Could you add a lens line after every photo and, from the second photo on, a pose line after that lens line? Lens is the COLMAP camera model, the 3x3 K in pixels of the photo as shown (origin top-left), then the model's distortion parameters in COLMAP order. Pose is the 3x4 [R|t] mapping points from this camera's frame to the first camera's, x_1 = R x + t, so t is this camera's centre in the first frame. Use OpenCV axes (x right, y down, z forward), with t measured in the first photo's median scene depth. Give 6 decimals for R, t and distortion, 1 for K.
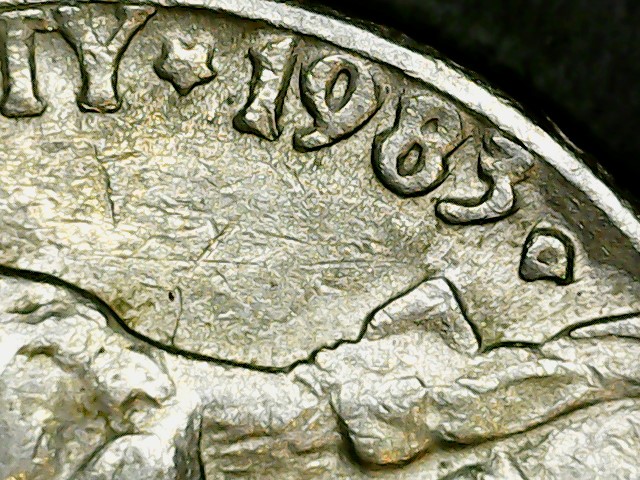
lens RADIAL K [[257.3, 0, 320.0], [0, 257.3, 240.0], [0, 0, 1]] dist [0.000534, 0.000766]
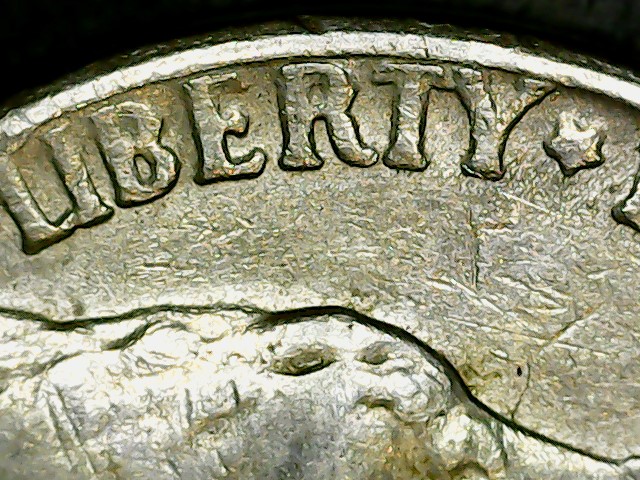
lens RADIAL K [[257.3, 0, 320.0], [0, 257.3, 240.0], [0, 0, 1]] dist [0.000534, 0.000766]
pose [[0.985707, 0.168108, 0.010992, -1.442000], [-0.168121, 0.985766, 0.000244, -0.154244], [-0.010795, -0.002088, 0.999940, 0.007518]]
